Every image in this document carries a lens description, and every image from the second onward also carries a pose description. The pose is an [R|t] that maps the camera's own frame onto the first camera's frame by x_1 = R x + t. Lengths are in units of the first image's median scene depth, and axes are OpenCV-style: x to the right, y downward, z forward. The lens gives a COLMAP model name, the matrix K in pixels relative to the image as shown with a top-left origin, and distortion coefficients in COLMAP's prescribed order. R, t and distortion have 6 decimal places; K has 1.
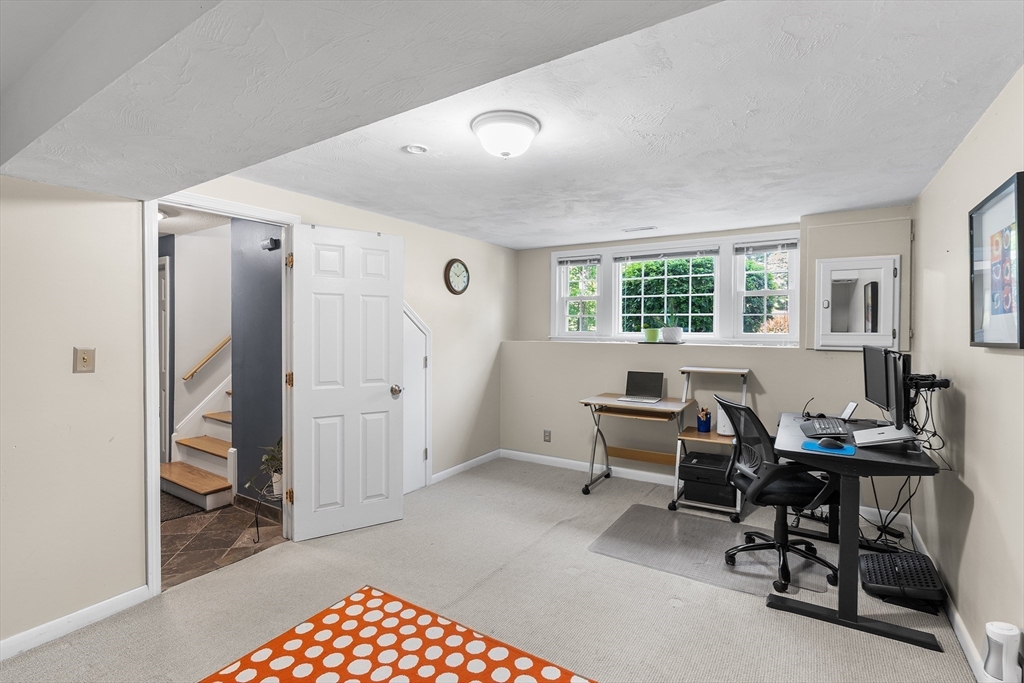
lens RADIAL K [[467.2, 0, 518.6], [0, 467.2, 324.2], [0, 0, 1]] dist [-0.005037, -0.000739]
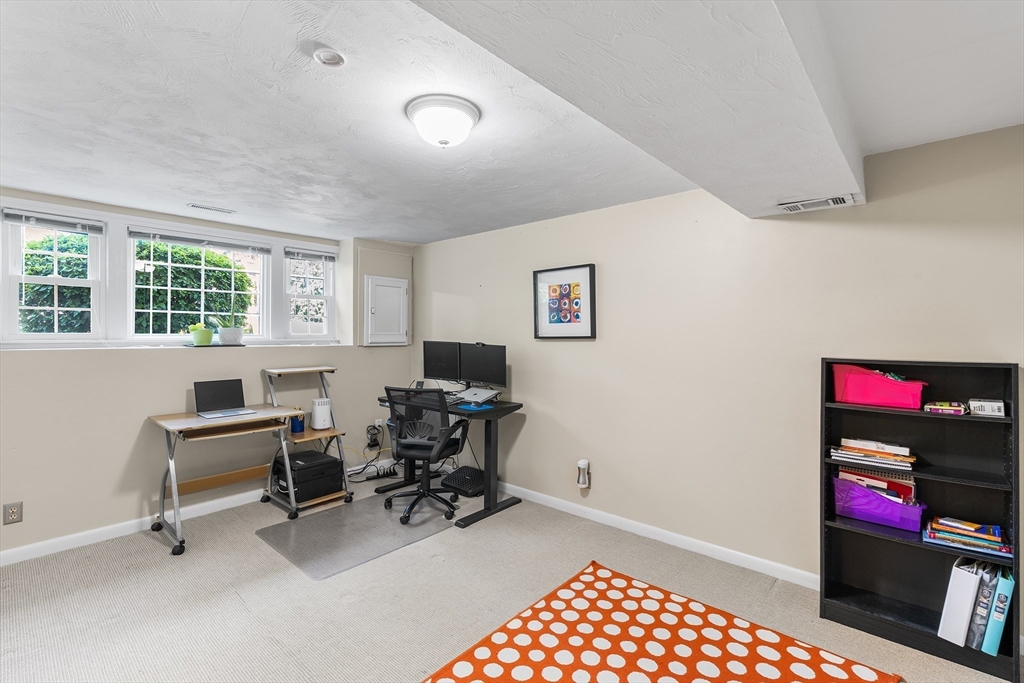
lens RADIAL K [[467.2, 0, 518.6], [0, 467.2, 324.2], [0, 0, 1]] dist [-0.005037, -0.000739]
pose [[0.164697, 0.019608, 0.986149, -0.579035], [-0.008799, 0.999792, -0.018410, 0.014674], [-0.986305, -0.005645, 0.164835, 0.414628]]
